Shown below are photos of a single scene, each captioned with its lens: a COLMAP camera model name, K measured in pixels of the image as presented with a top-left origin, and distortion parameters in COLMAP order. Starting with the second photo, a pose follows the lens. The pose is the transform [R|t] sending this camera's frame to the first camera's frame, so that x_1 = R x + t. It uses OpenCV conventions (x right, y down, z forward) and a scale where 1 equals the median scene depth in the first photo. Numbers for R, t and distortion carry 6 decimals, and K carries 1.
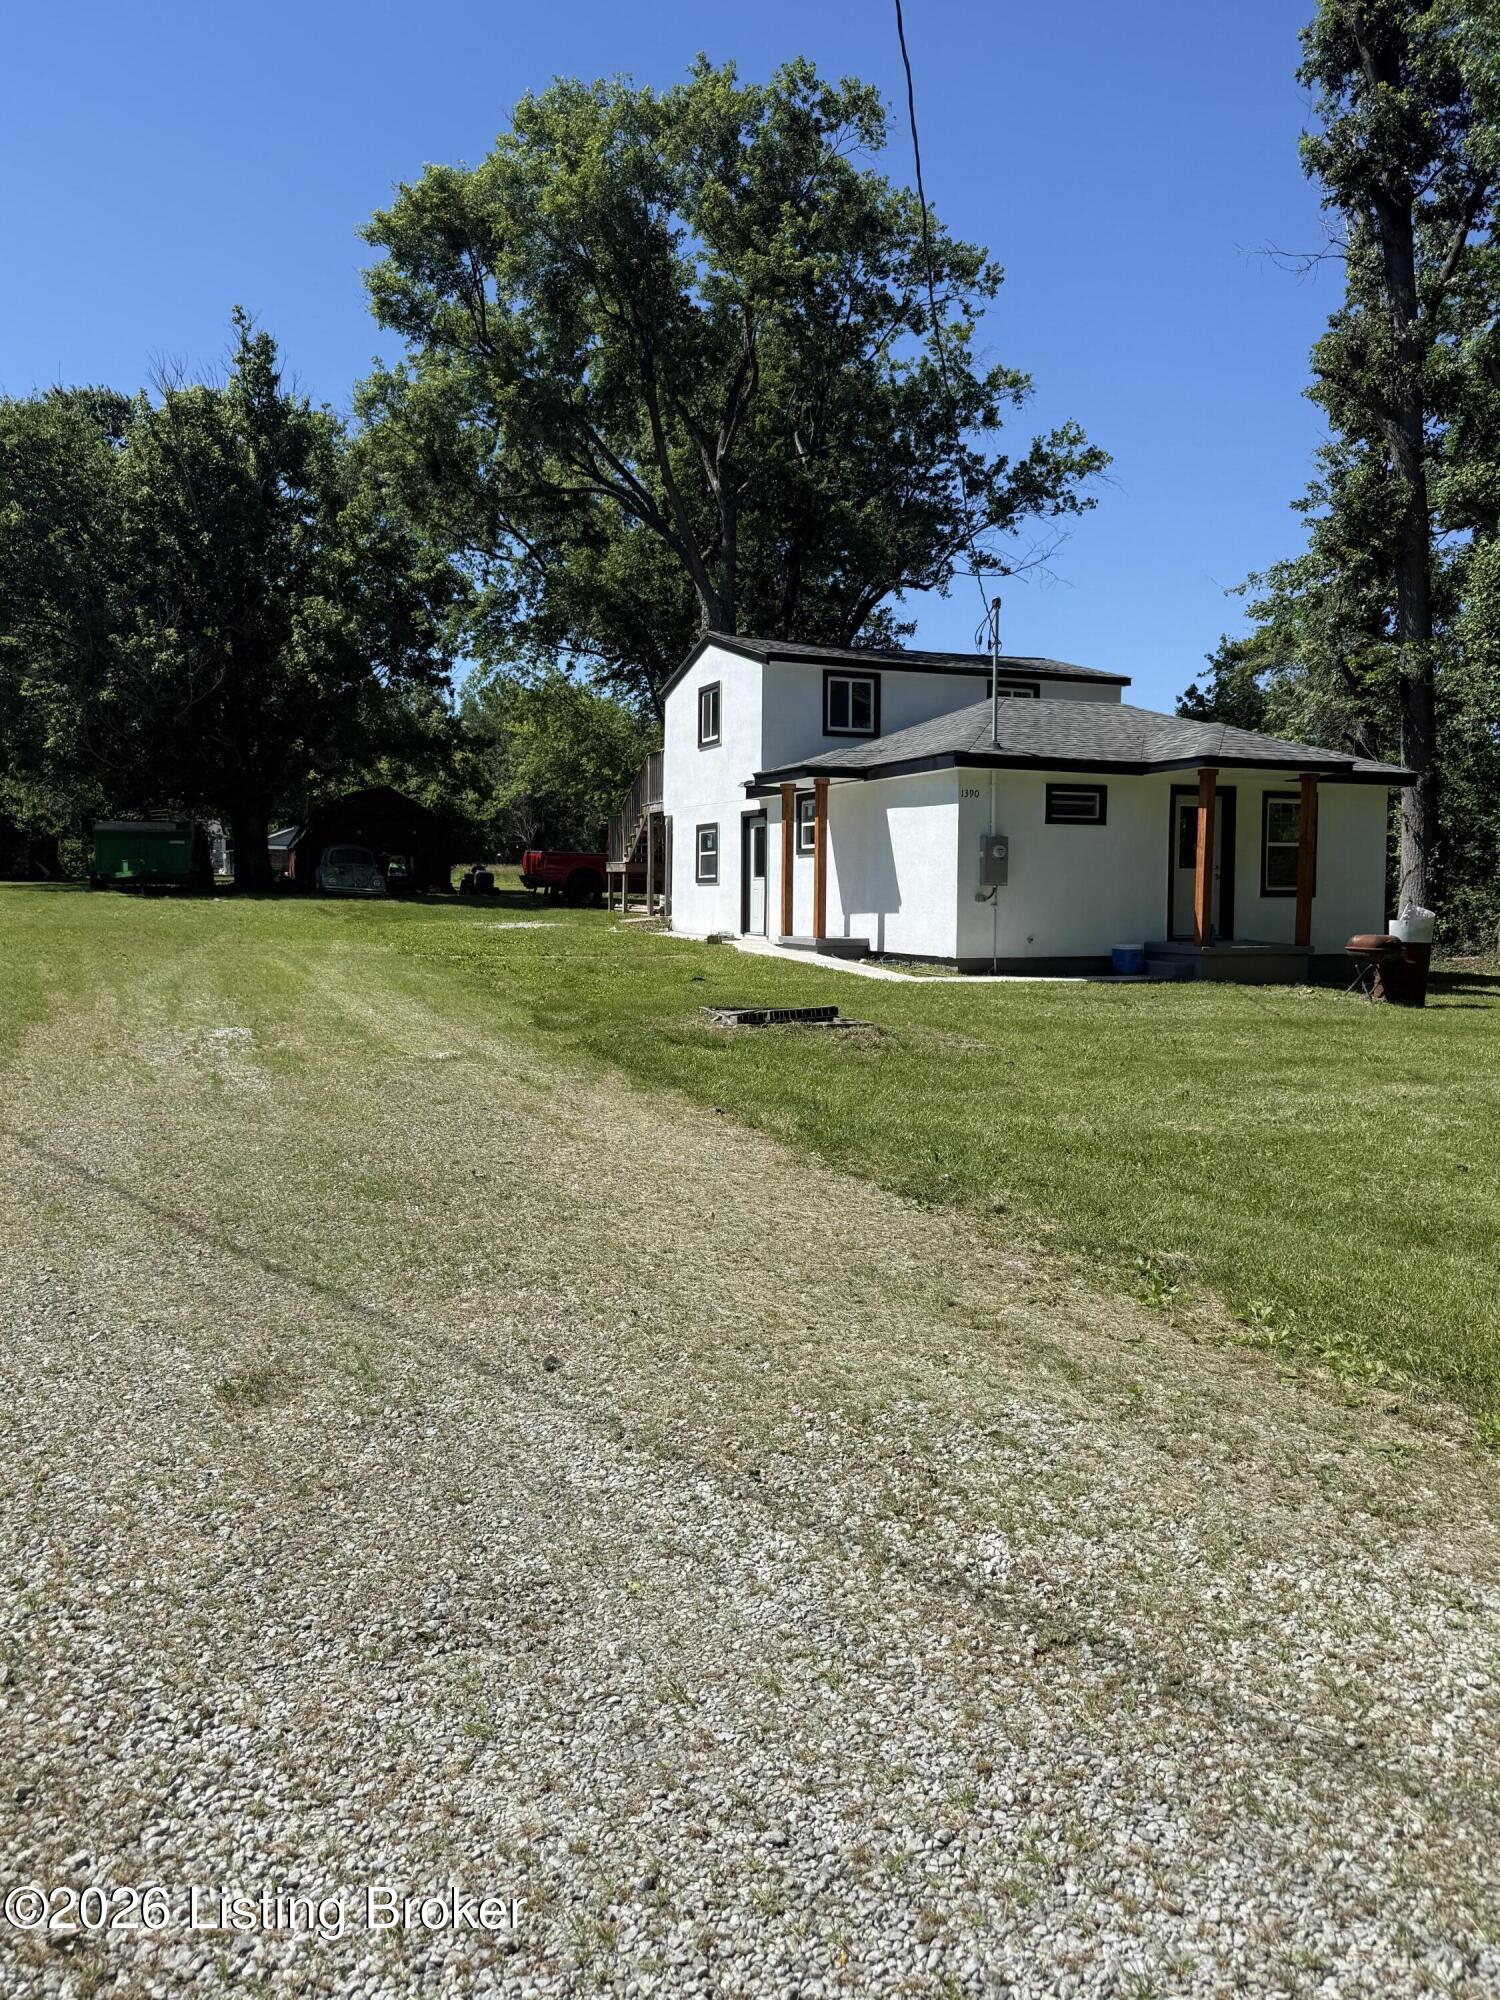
lens RADIAL K [[1523.2, 0, 736.5], [0, 1523.2, 1000.2], [0, 0, 1]] dist [0.022774, -0.018716]
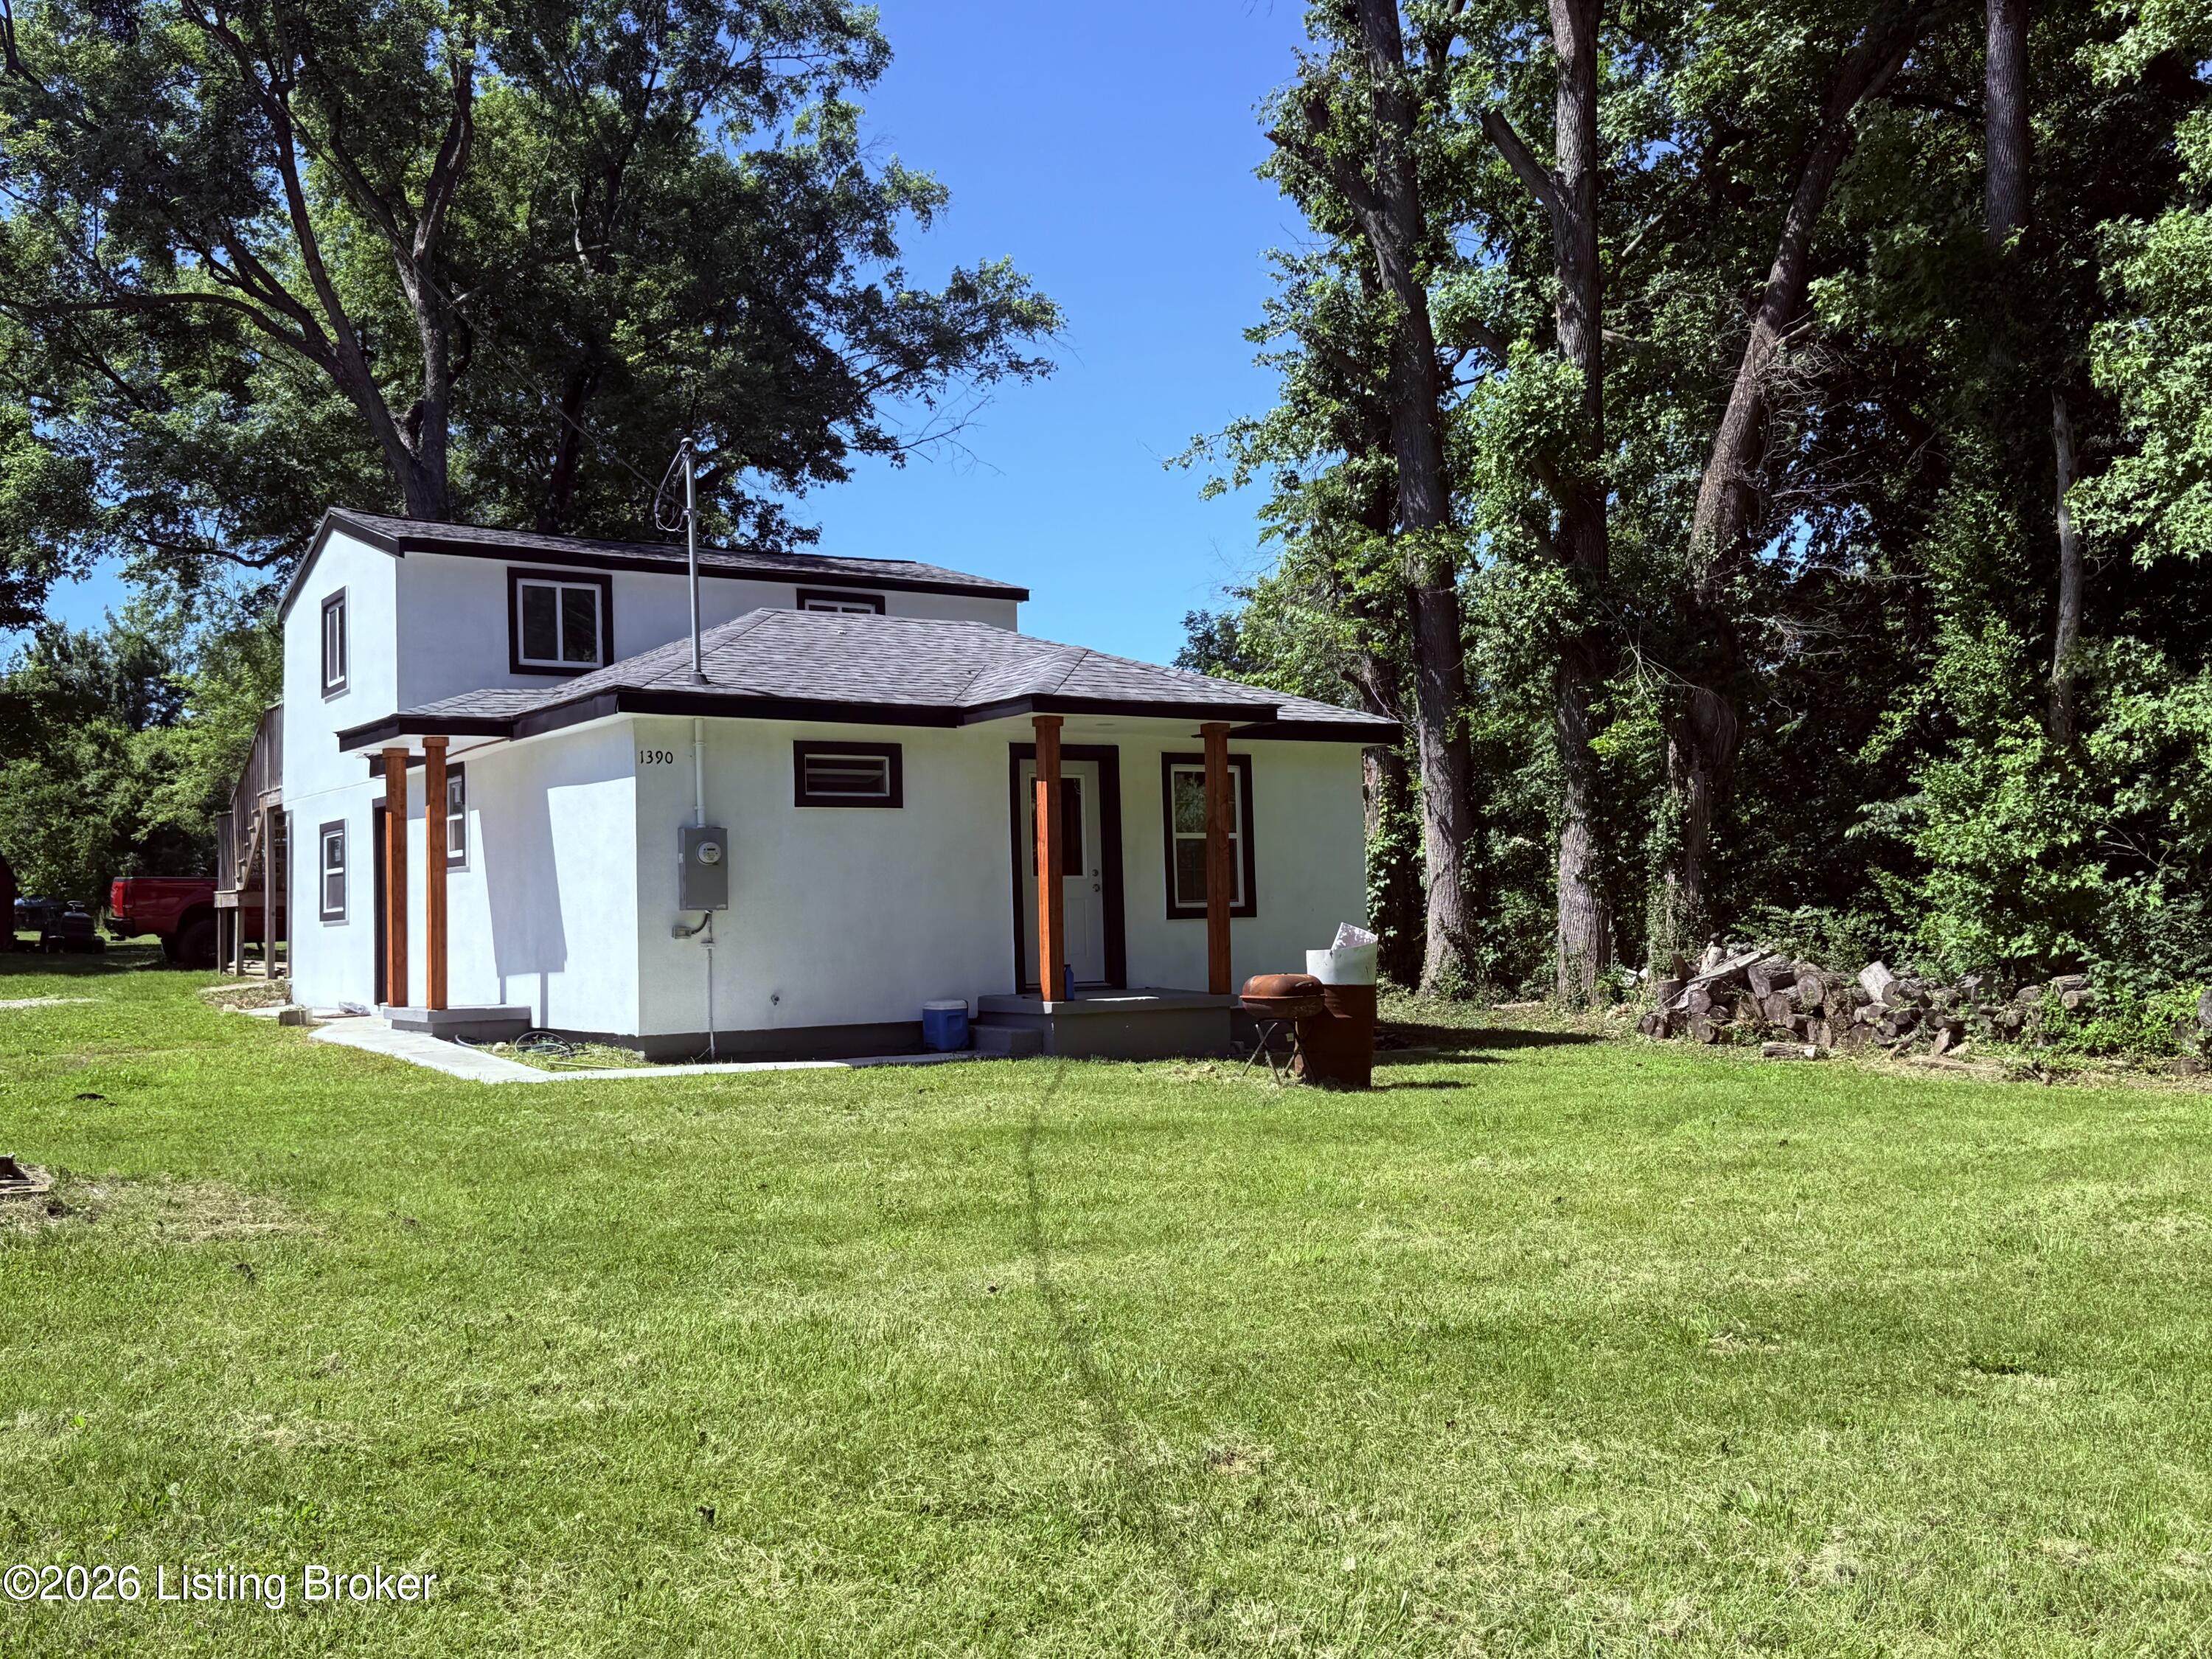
lens RADIAL K [[2208.0, 0, 1107.2], [0, 2208.0, 838.4], [0, 0, 1]] dist [0.175218, 0.000000]
pose [[0.981776, -0.018169, 0.189172, 0.112952], [0.039306, 0.993309, -0.108589, -0.001908], [-0.185933, 0.114046, 0.975921, 0.085485]]
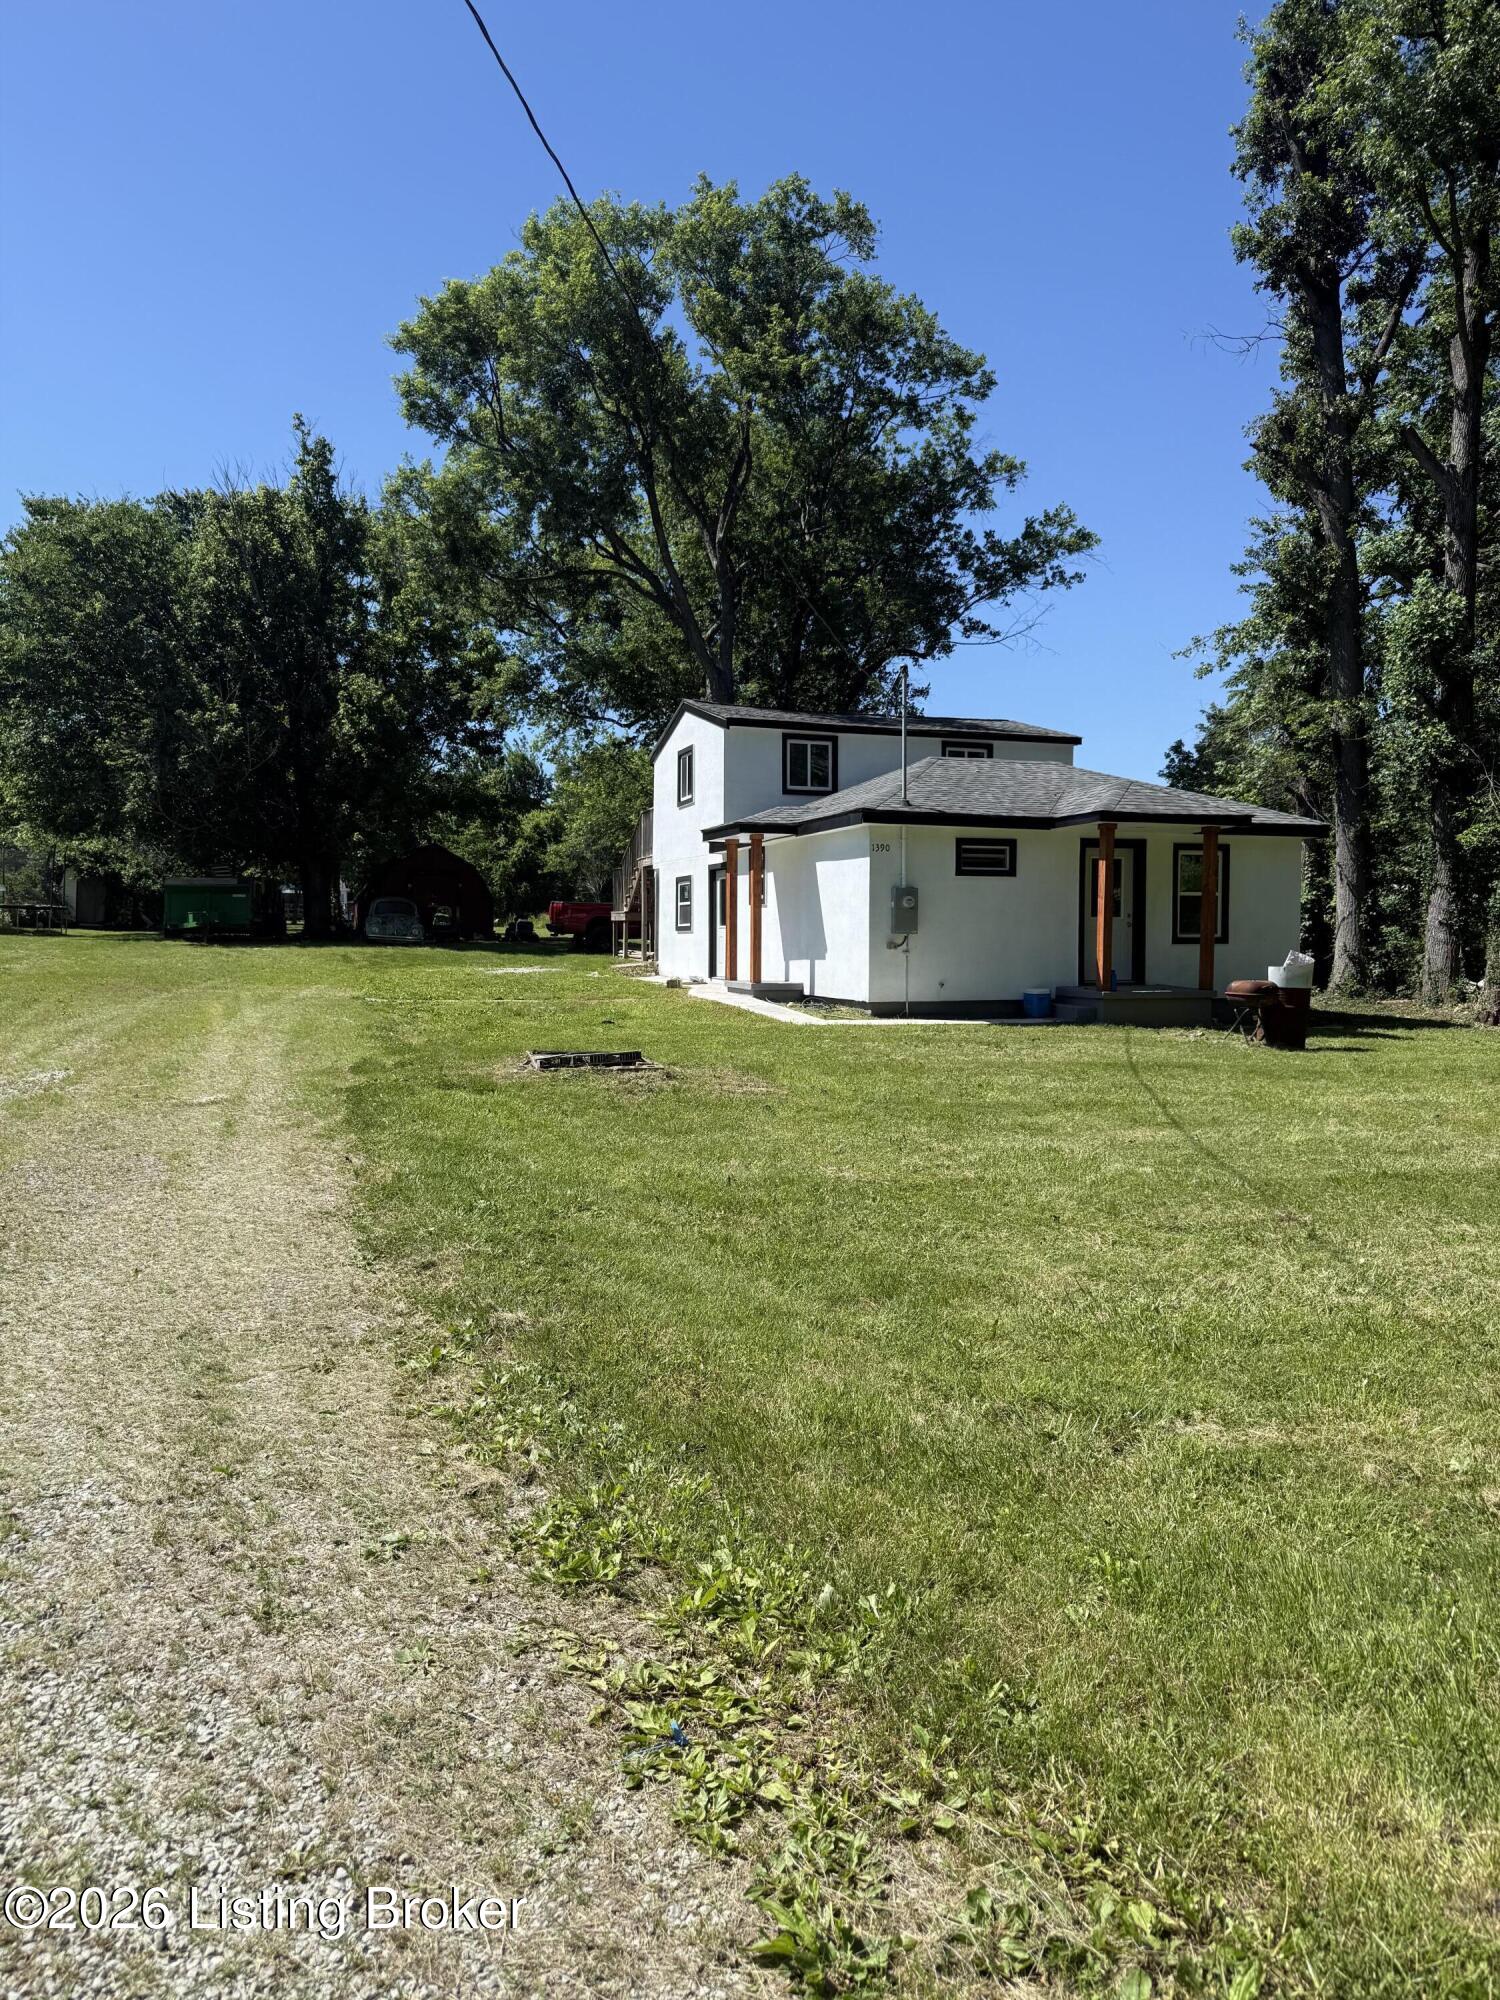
lens RADIAL K [[1392.0, 0, 730.3], [0, 1392.0, 1020.0], [0, 0, 1]] dist [0.026561, -0.028850]
pose [[0.998037, 0.001157, -0.062618, 0.076707], [-0.001936, 0.999921, -0.012391, -0.002038], [0.062599, 0.012488, 0.997961, 0.018170]]
